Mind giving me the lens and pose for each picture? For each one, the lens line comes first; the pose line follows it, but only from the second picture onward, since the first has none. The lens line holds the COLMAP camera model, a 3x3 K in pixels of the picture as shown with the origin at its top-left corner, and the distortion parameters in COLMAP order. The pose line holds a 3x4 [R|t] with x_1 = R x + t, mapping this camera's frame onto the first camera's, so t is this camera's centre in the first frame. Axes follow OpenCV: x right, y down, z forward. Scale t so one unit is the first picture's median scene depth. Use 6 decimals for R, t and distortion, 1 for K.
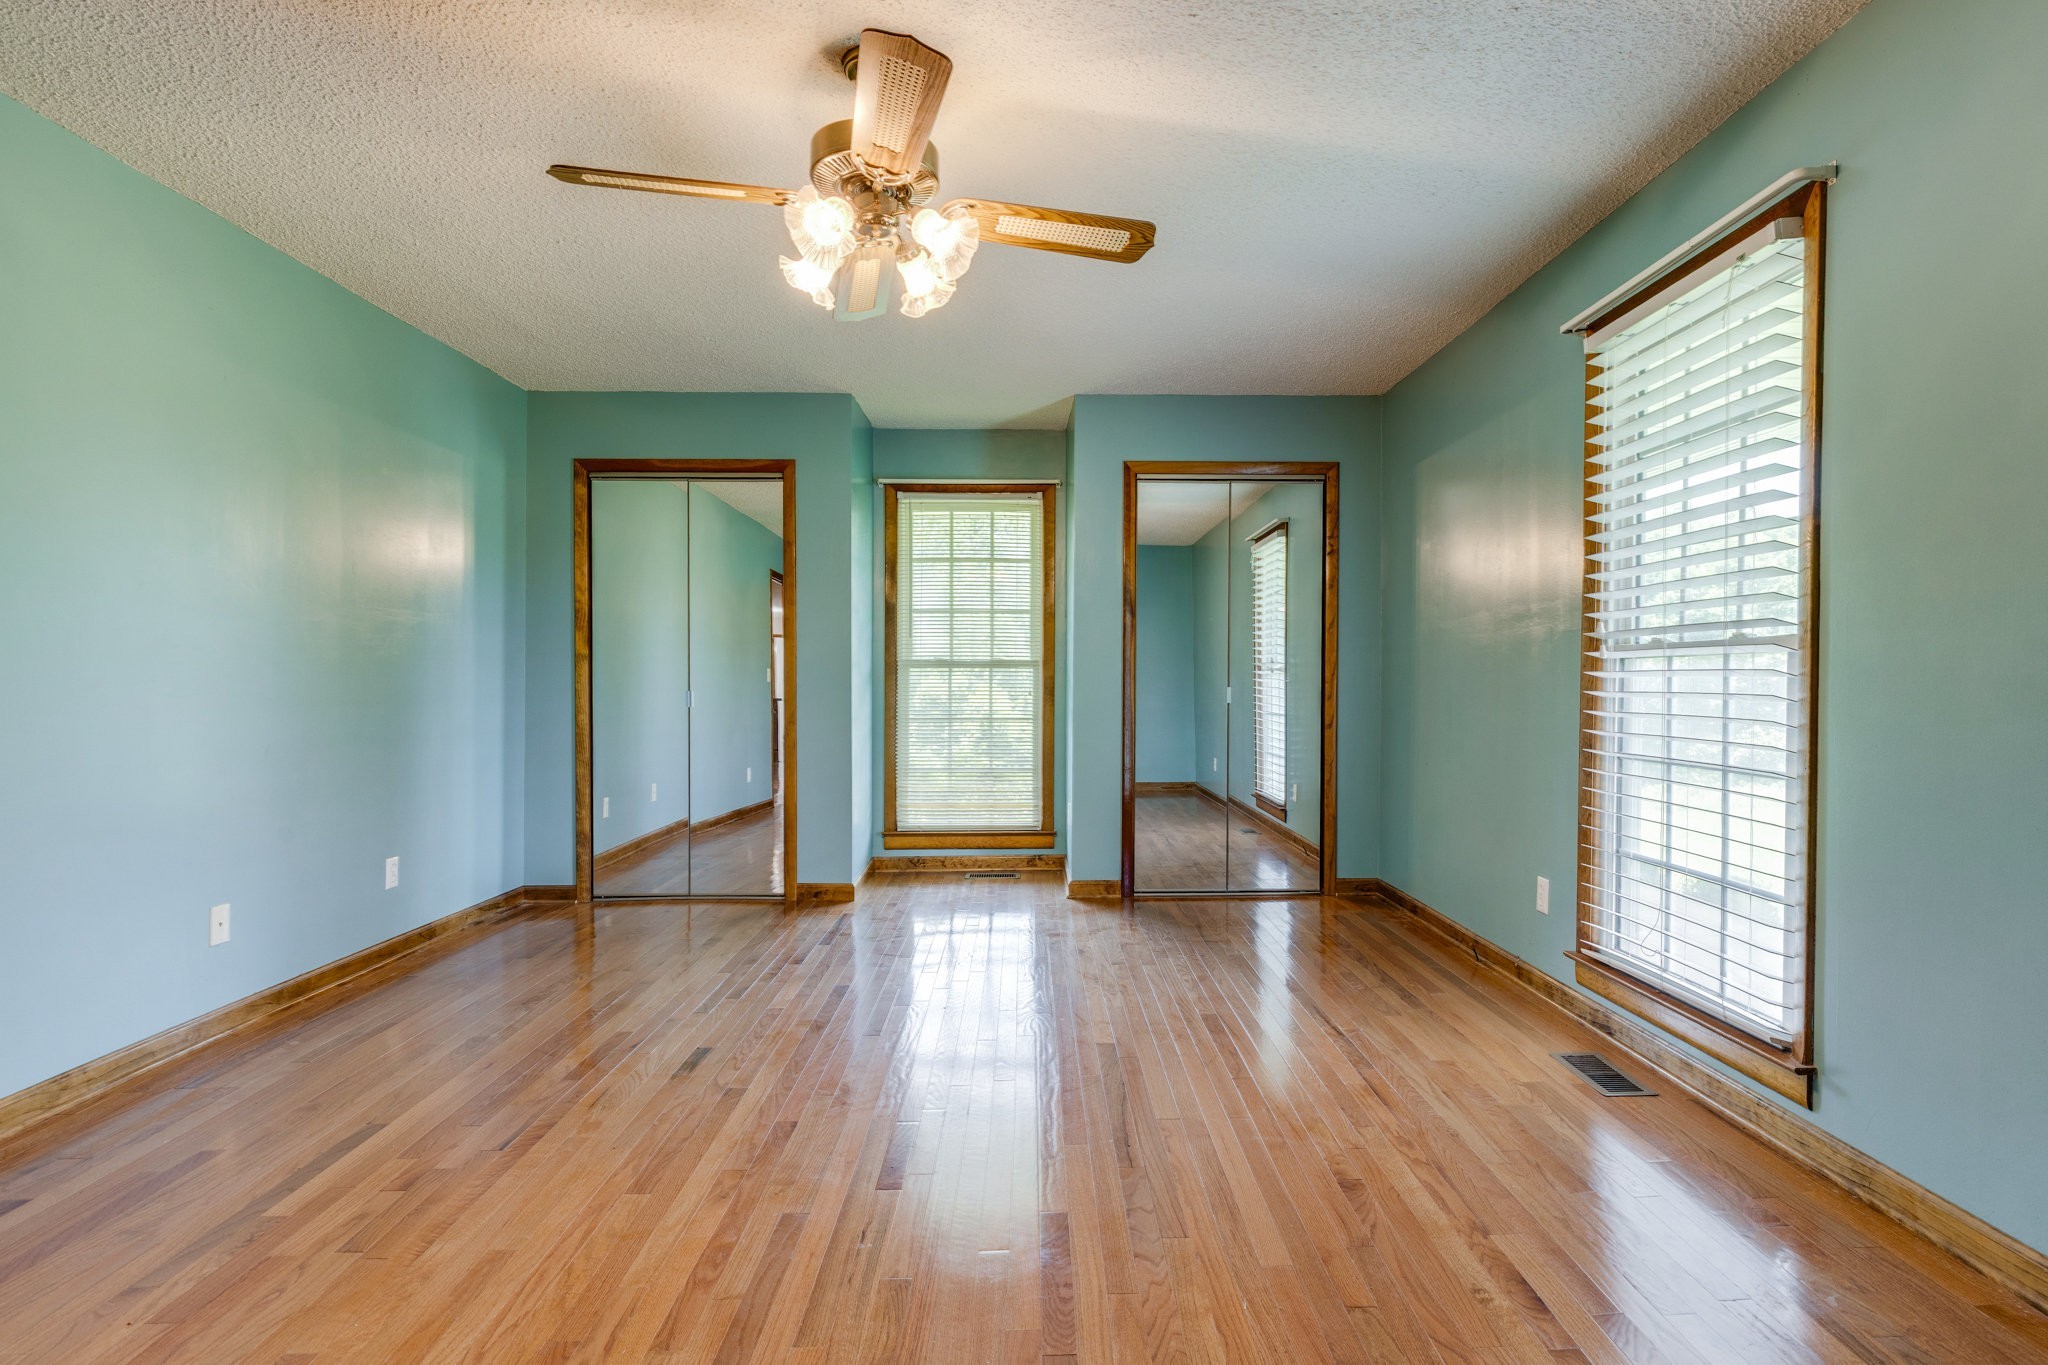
lens RADIAL K [[914.0, 0, 1034.6], [0, 914.0, 682.4], [0, 0, 1]] dist [0.000051, -0.000158]
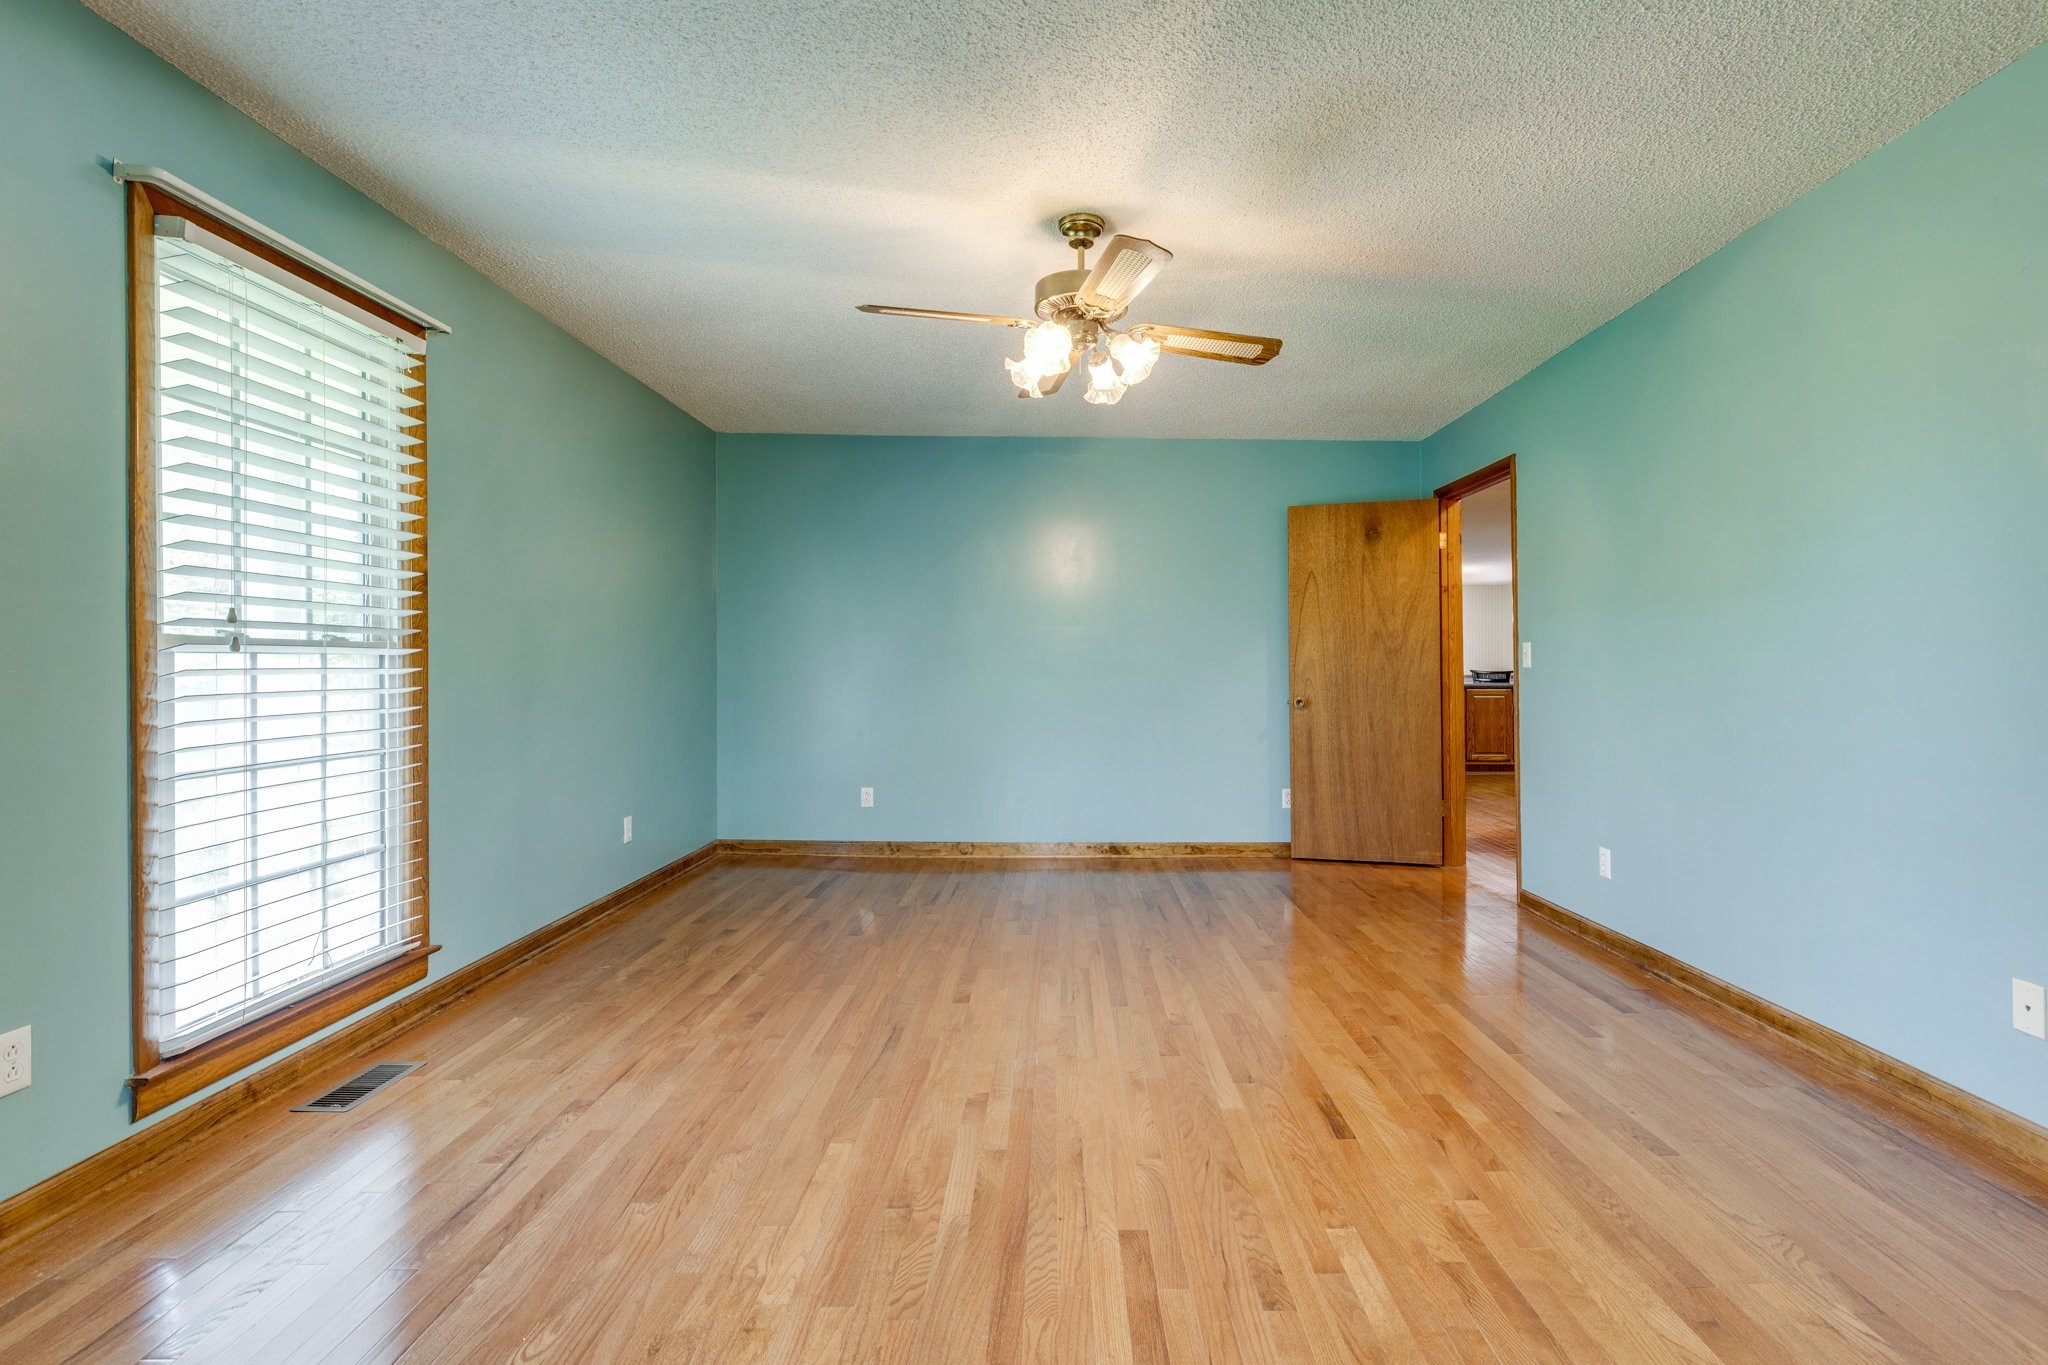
lens RADIAL K [[914.0, 0, 1024.6], [0, 914.0, 671.8], [0, 0, 1]] dist [0.000051, -0.000158]
pose [[-0.998797, 0.001408, 0.049015, -0.135701], [0.001864, 0.999956, 0.009247, -0.017756], [-0.048999, 0.009327, -0.998755, 2.049770]]
